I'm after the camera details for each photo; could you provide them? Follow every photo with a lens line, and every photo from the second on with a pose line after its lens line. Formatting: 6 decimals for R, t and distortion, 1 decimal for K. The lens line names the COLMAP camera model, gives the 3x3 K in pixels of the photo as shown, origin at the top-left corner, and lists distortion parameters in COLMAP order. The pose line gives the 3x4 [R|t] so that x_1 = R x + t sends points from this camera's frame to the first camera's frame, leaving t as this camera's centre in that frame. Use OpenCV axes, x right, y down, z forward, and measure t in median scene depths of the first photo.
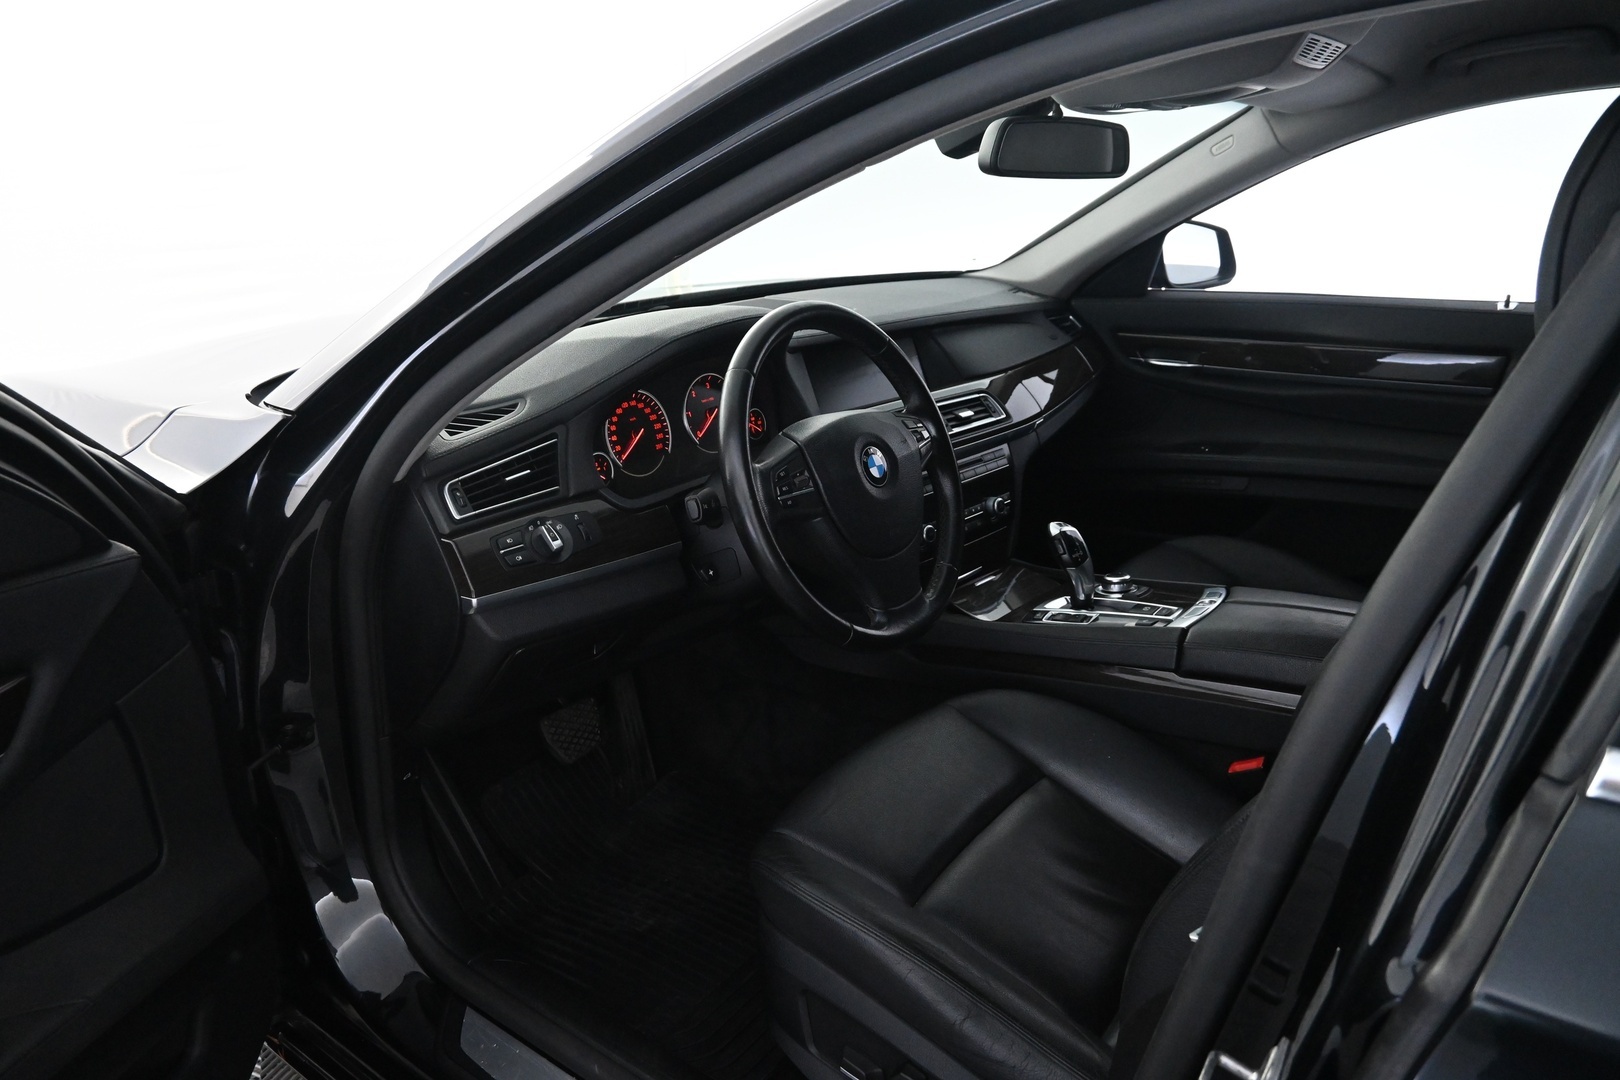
lens RADIAL K [[1104.9, 0, 810.0], [0, 1104.9, 540.0], [0, 0, 1]] dist [0.005079, -0.002847]
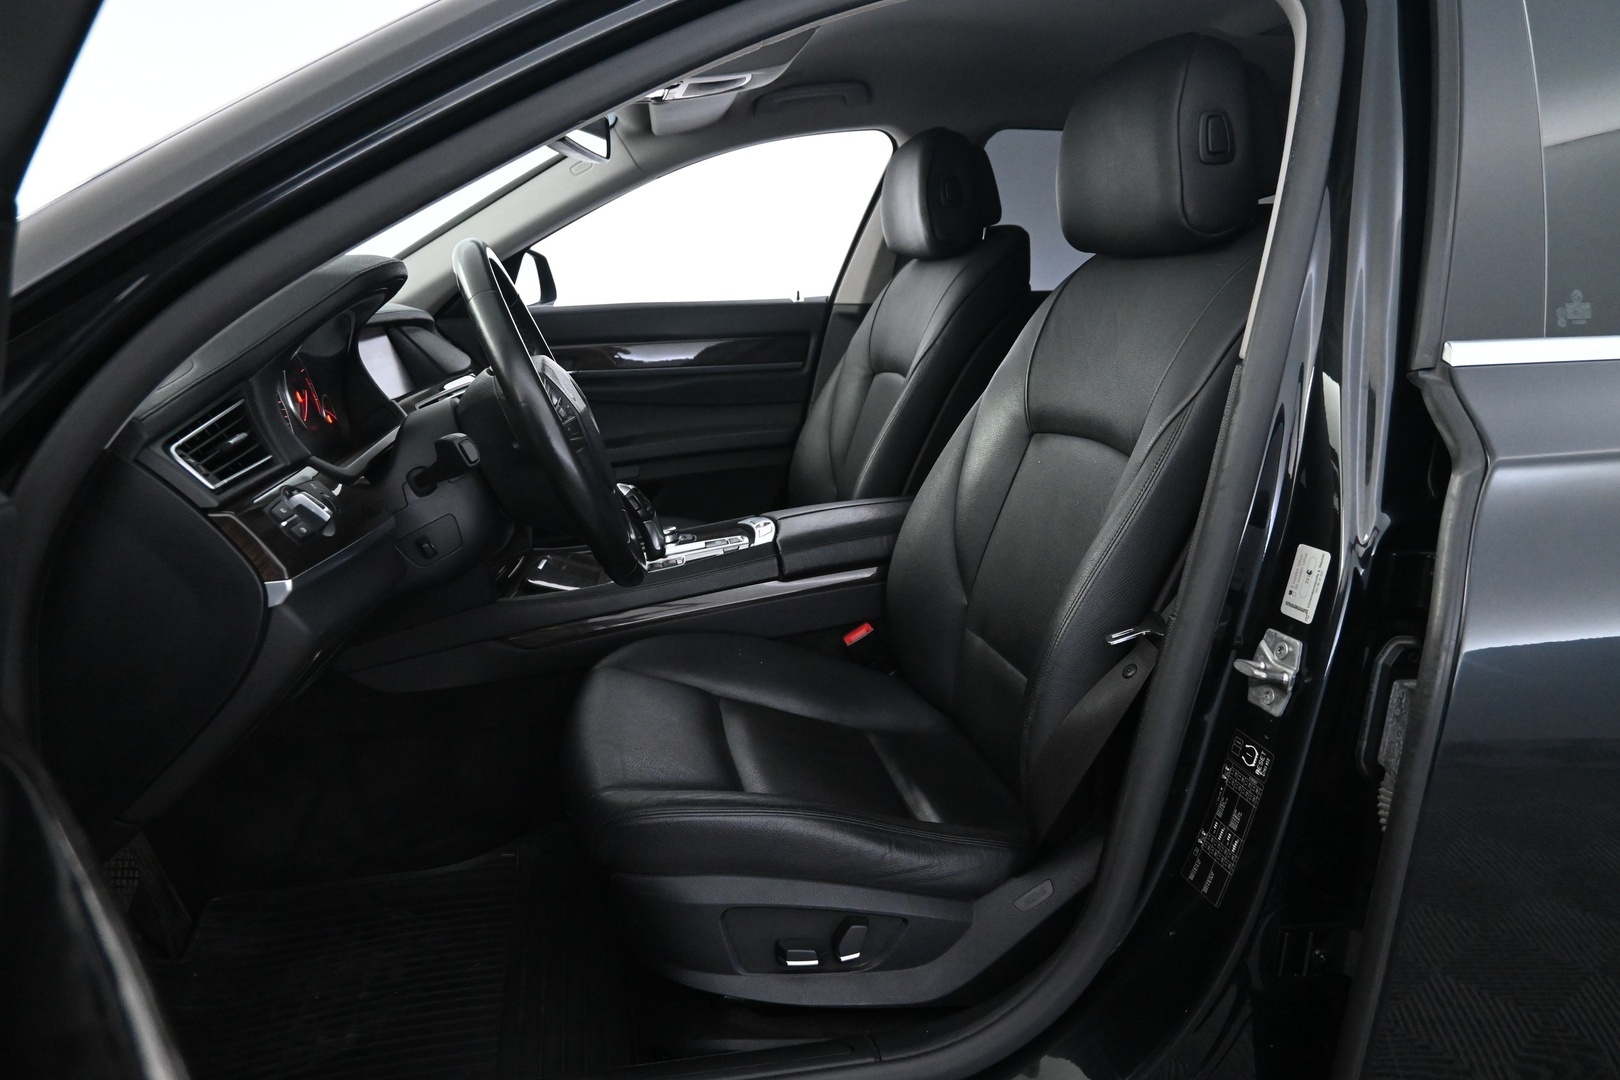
lens RADIAL K [[1104.9, 0, 810.0], [0, 1104.9, 540.0], [0, 0, 1]] dist [0.005079, -0.002847]
pose [[0.676899, -0.170584, 0.716037, -0.416417], [0.241037, 0.970510, 0.003346, 0.076365], [-0.695492, 0.170326, 0.698054, 0.156565]]
